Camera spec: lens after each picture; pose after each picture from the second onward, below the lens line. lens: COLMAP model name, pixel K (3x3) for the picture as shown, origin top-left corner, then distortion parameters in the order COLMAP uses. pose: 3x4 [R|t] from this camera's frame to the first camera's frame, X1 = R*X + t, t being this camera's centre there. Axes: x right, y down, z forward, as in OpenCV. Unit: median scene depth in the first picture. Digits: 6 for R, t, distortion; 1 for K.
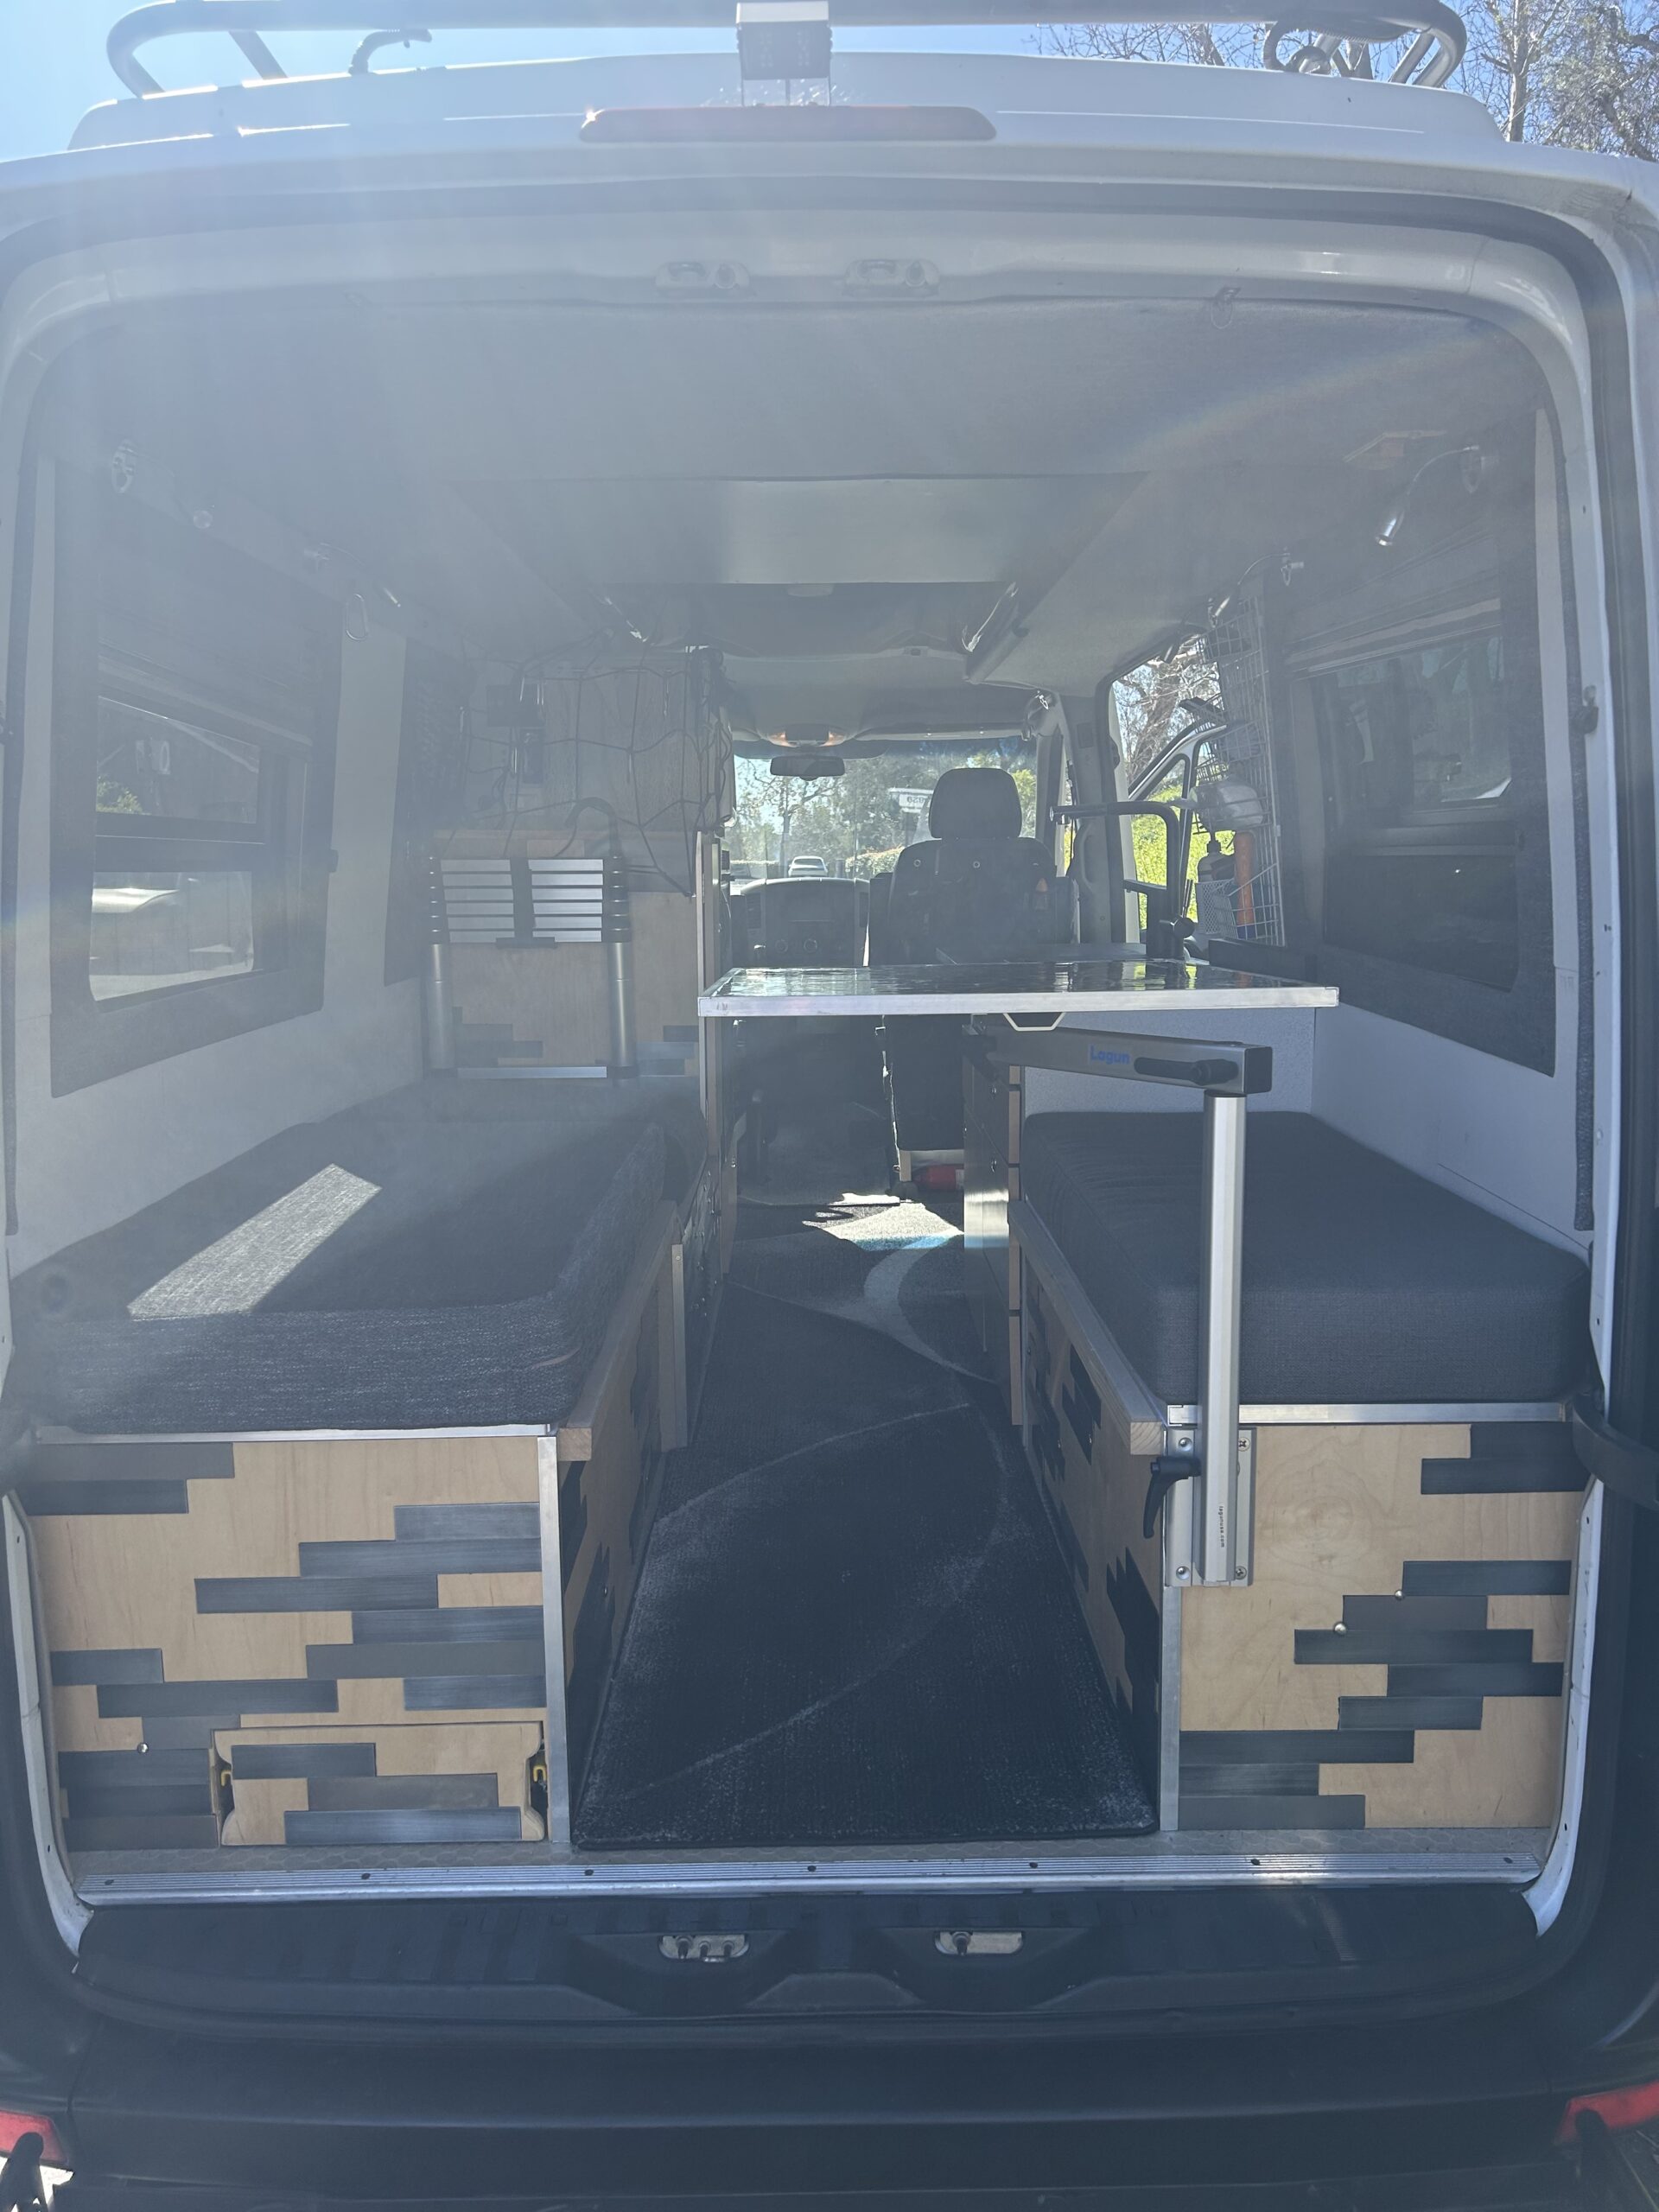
lens RADIAL K [[1649.9, 0, 794.0], [0, 1649.9, 1102.7], [0, 0, 1]] dist [0.047923, -0.030427]
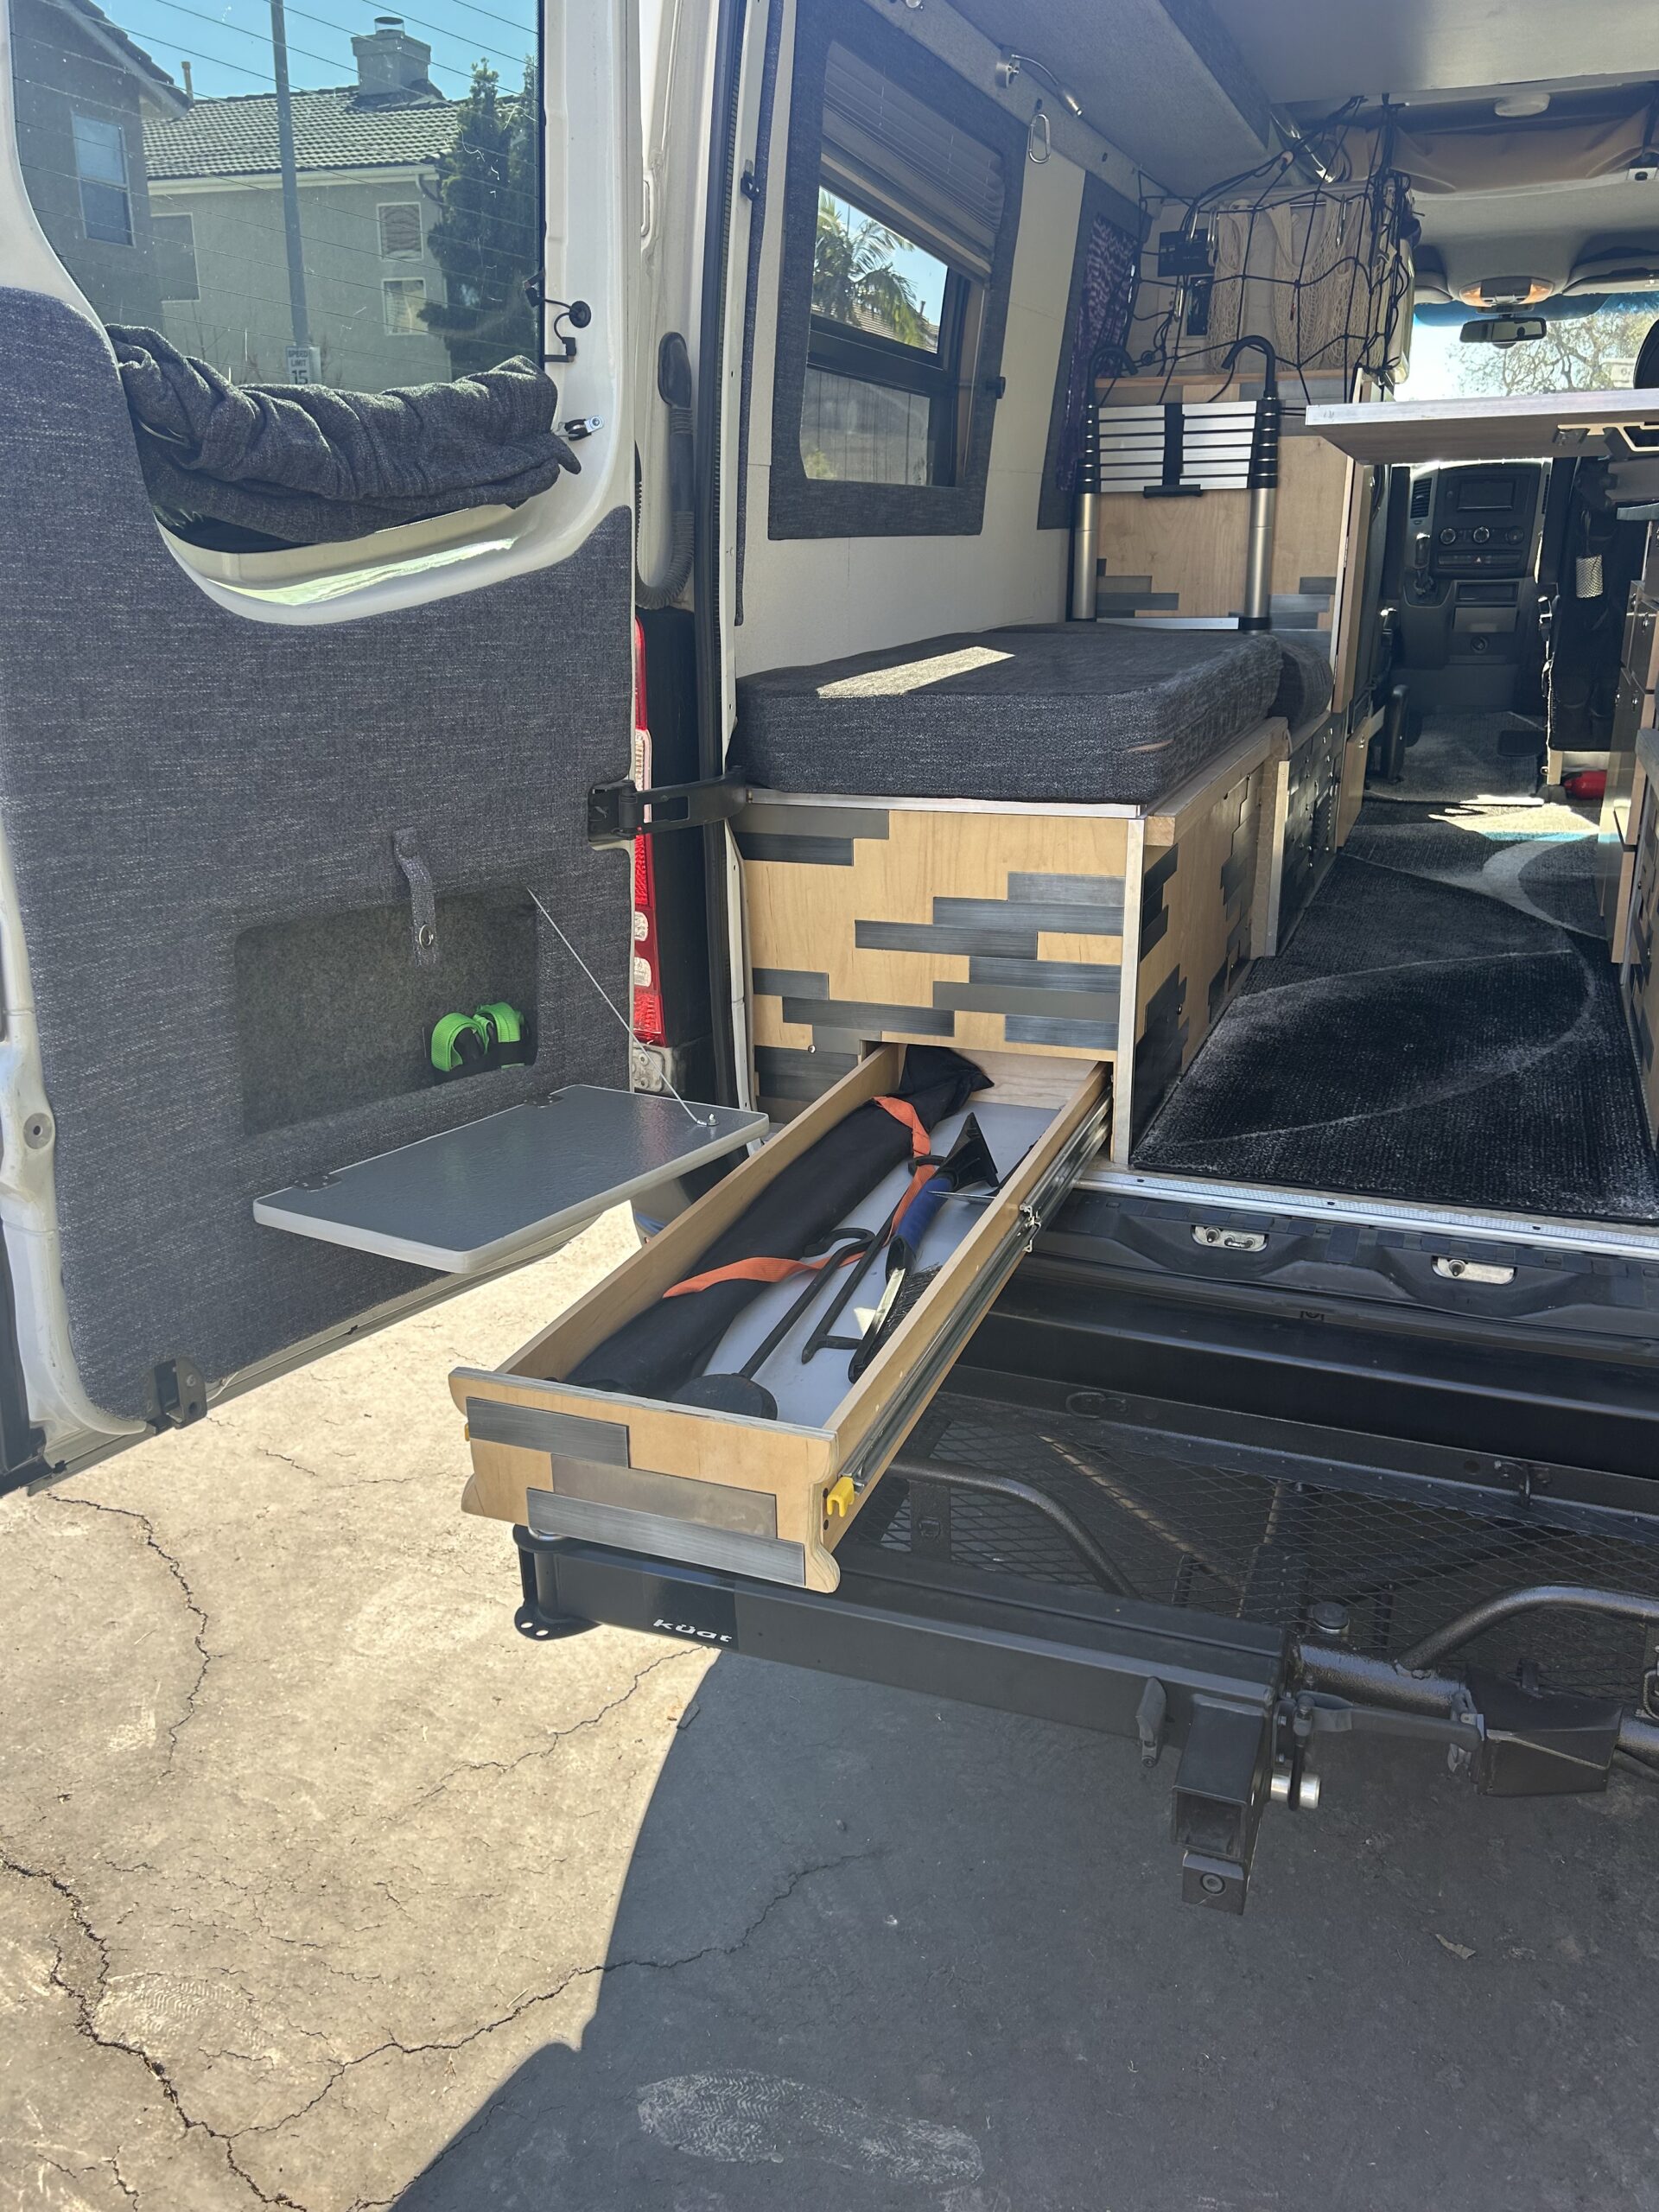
lens RADIAL K [[1649.9, 0, 794.0], [0, 1649.9, 1102.7], [0, 0, 1]] dist [0.047923, -0.030427]
pose [[0.926283, 0.115424, -0.358717, 0.069333], [-0.050745, 0.981470, 0.184773, 0.182586], [0.373397, -0.152949, 0.914976, -0.203697]]
